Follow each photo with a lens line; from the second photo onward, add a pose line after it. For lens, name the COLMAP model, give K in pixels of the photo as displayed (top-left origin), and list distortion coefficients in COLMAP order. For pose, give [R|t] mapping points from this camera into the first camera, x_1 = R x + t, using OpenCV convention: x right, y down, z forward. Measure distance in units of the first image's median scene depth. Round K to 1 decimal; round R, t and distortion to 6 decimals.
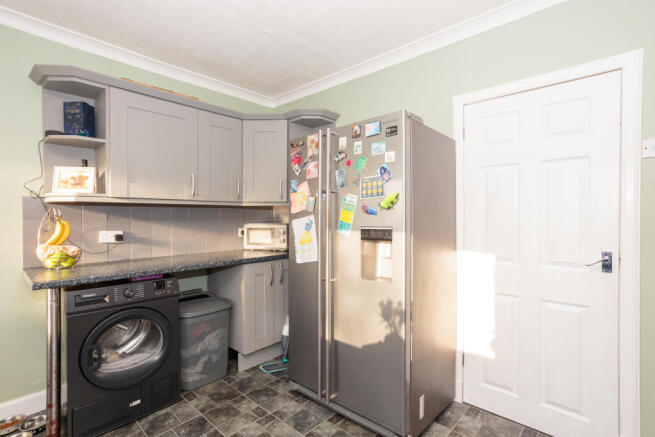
lens RADIAL K [[321.1, 0, 324.9], [0, 321.1, 219.8], [0, 0, 1]] dist [-0.049945, 0.030079]
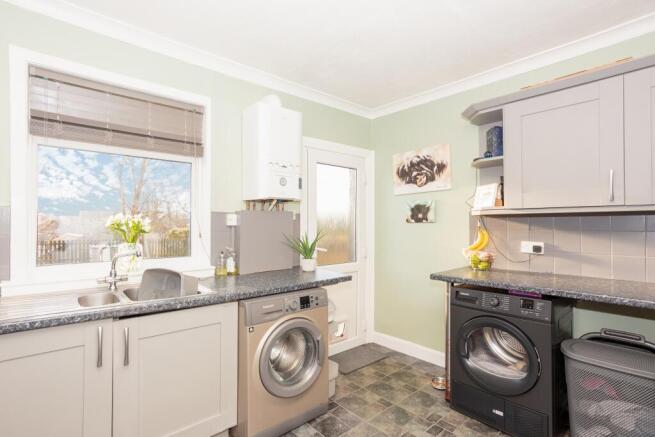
lens RADIAL K [[321.1, 0, 324.9], [0, 321.1, 219.8], [0, 0, 1]] dist [-0.049945, 0.030079]
pose [[-0.103750, -0.007740, -0.994573, 0.419782], [-0.005538, 0.999959, -0.007204, -0.024400], [0.994588, 0.004761, -0.103789, 0.492496]]
